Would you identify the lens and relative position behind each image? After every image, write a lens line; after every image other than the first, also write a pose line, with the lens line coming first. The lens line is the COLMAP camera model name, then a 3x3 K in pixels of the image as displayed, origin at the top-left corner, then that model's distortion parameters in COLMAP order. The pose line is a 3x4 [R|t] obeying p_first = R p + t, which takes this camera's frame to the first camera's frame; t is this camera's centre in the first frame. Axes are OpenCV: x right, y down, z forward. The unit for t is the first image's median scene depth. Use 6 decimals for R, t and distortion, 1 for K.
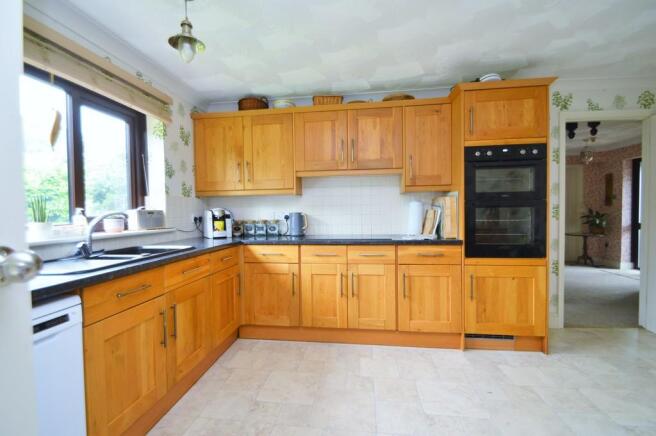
lens RADIAL K [[299.6, 0, 326.5], [0, 299.6, 218.5], [0, 0, 1]] dist [0.001006, -0.000359]
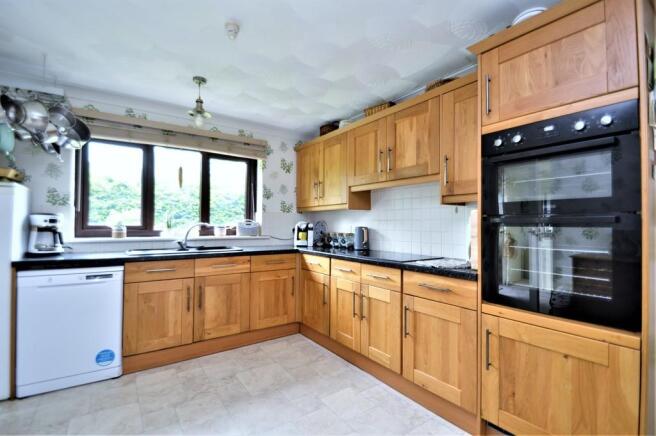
lens RADIAL K [[299.6, 0, 326.8], [0, 299.6, 218.8], [0, 0, 1]] dist [0.001006, -0.000359]
pose [[0.685959, 0.005192, -0.727621, 0.672953], [-0.033837, 0.999120, -0.024770, -0.021742], [0.726853, 0.041612, 0.685532, 0.276399]]
